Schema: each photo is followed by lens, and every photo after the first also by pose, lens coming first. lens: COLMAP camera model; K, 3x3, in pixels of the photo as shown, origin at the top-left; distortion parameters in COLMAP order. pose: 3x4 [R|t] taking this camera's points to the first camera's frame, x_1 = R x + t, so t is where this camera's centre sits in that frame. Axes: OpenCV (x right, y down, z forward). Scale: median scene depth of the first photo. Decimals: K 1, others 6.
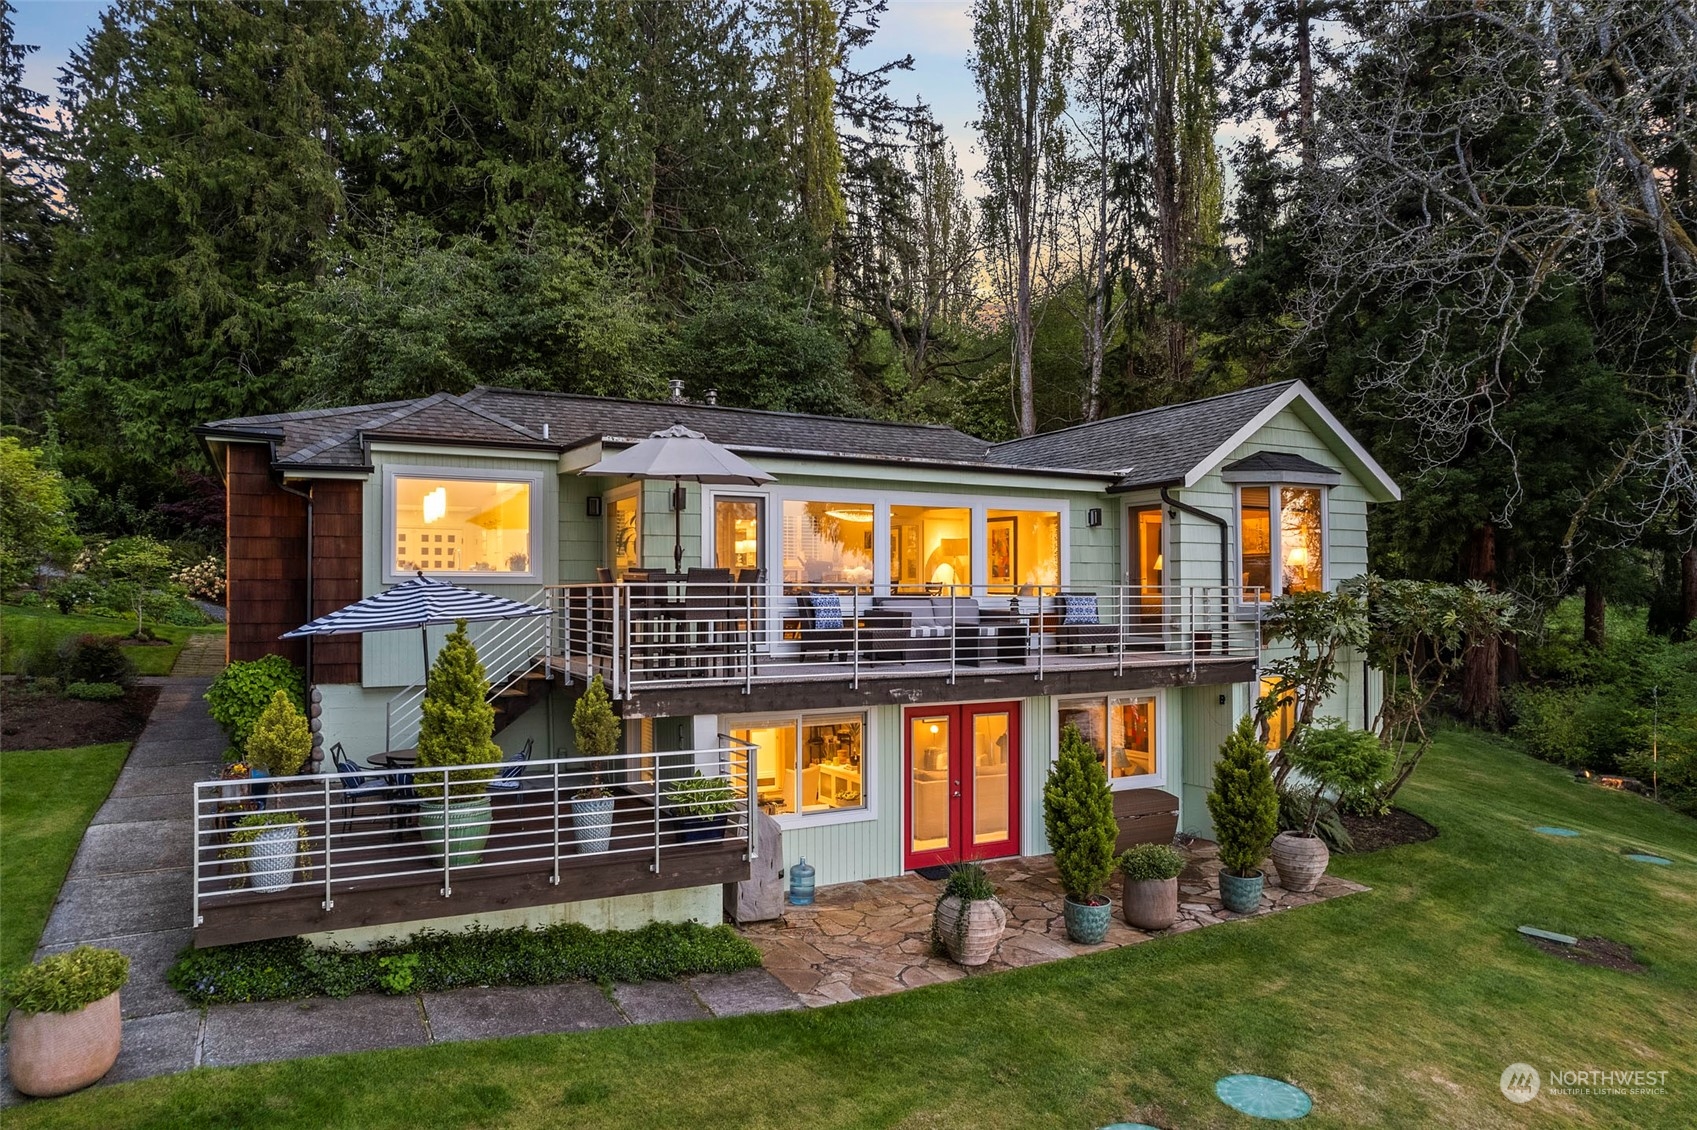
lens RADIAL K [[1116.3, 0, 840.3], [0, 1116.3, 564.6], [0, 0, 1]] dist [0.005584, 0.019302]
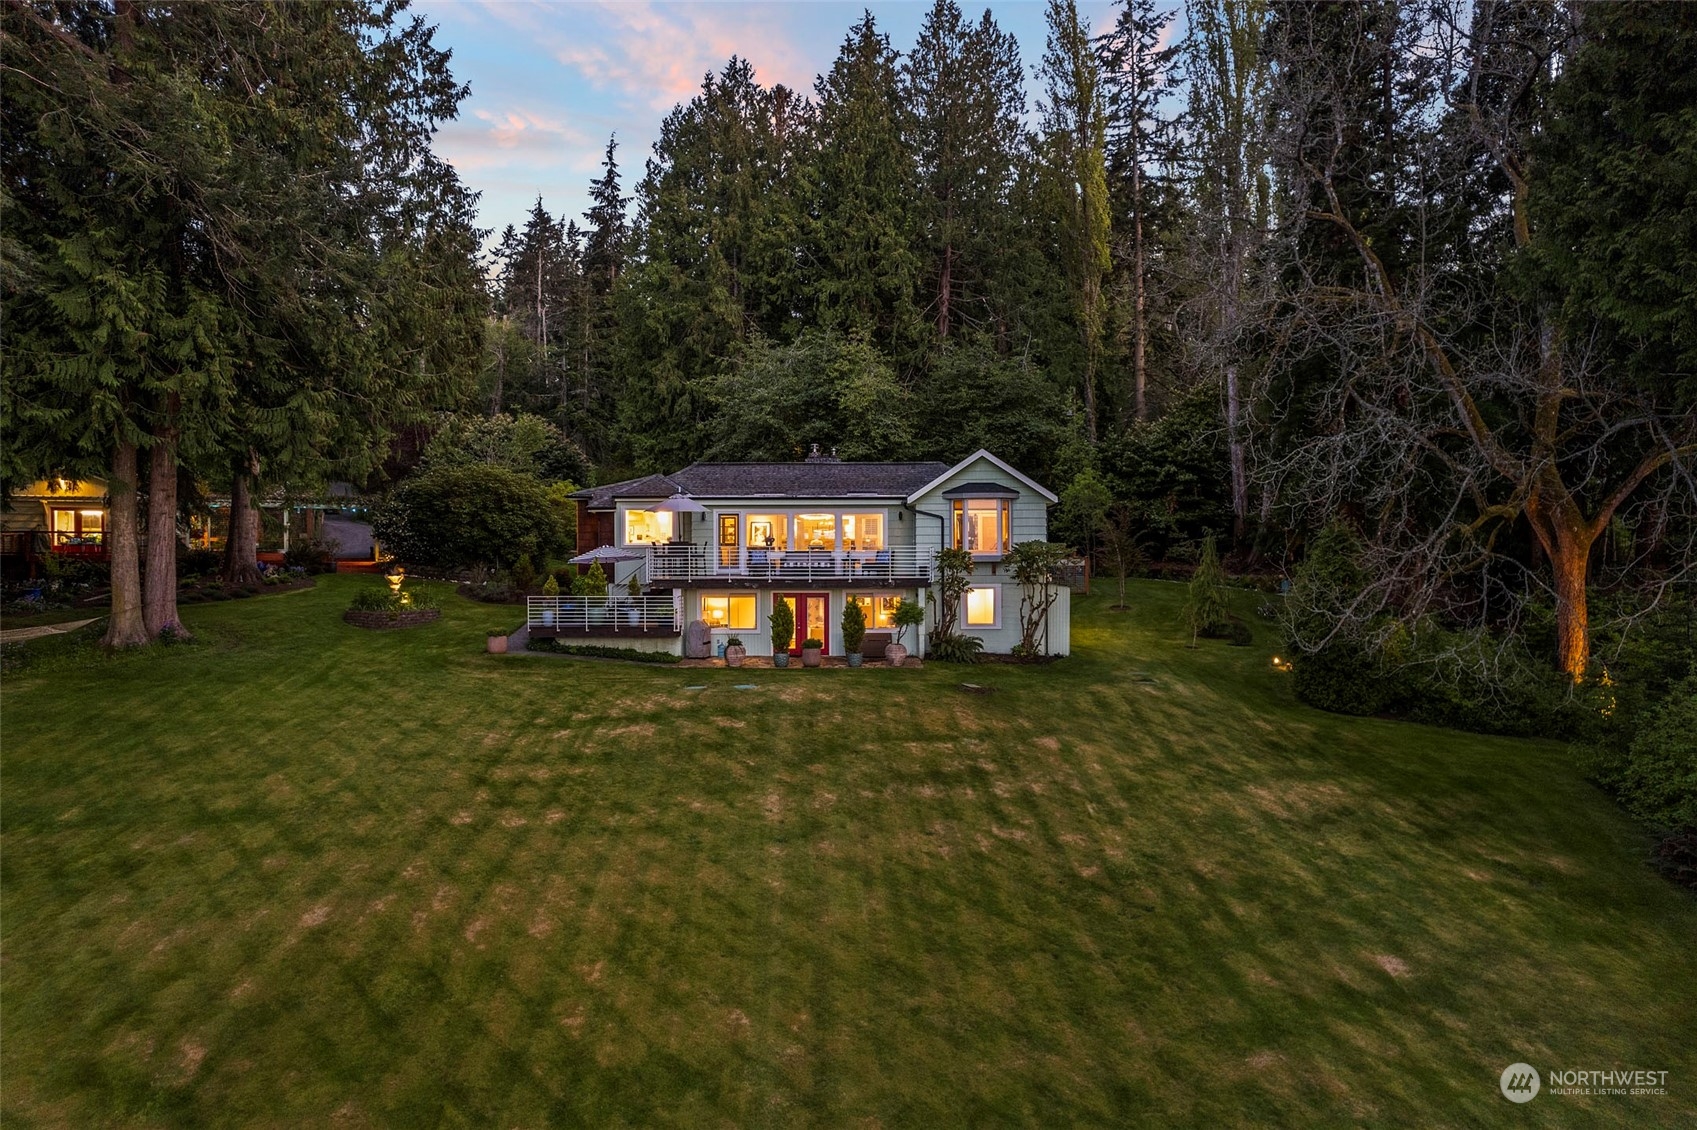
lens RADIAL K [[1116.3, 0, 850.4], [0, 1116.3, 565.3], [0, 0, 1]] dist [0.005584, 0.019302]
pose [[0.889851, -0.002486, -0.456244, 0.551469], [0.015395, 0.999579, 0.024579, 0.000541], [0.455991, -0.028896, 0.889515, -0.492214]]
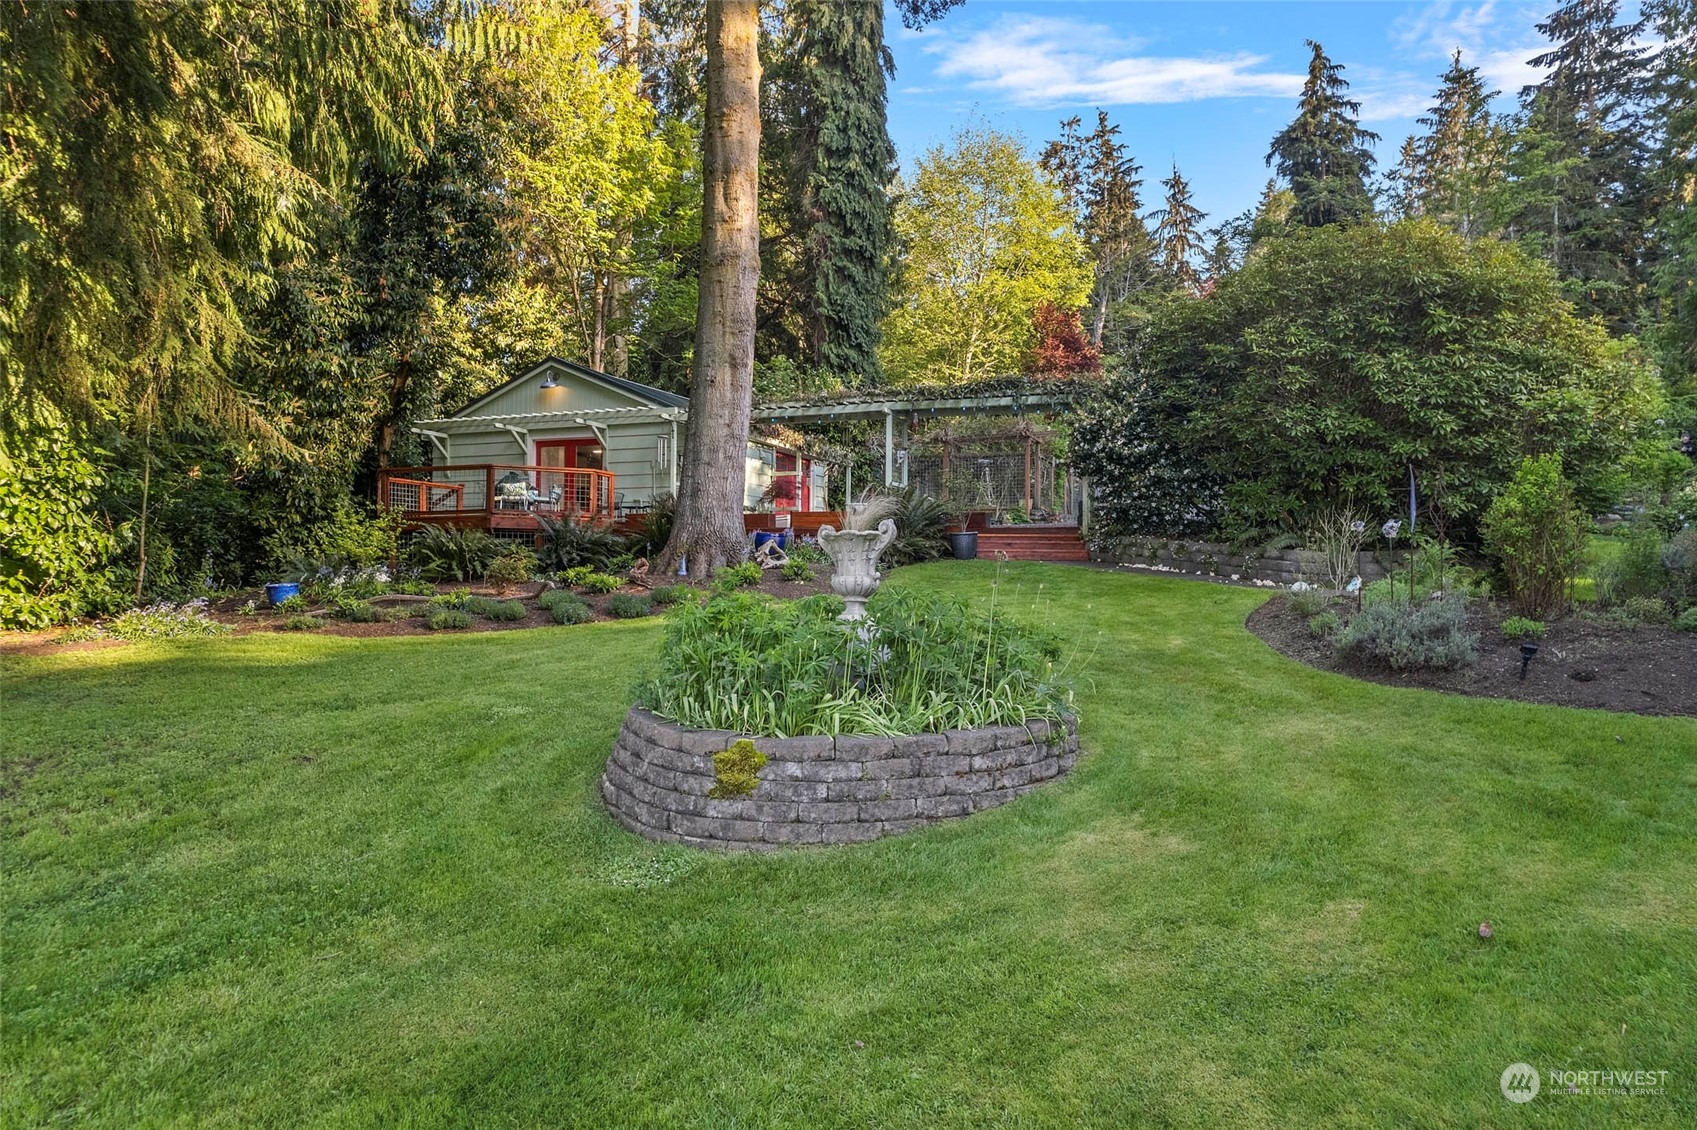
lens RADIAL K [[1116.3, 0, 842.0], [0, 1116.3, 567.2], [0, 0, 1]] dist [0.005584, 0.019302]
pose [[0.328451, -0.005950, -0.944502, -0.136810], [0.030272, 0.999533, 0.004230, 0.033867], [0.944036, -0.029981, 0.328478, 0.195699]]
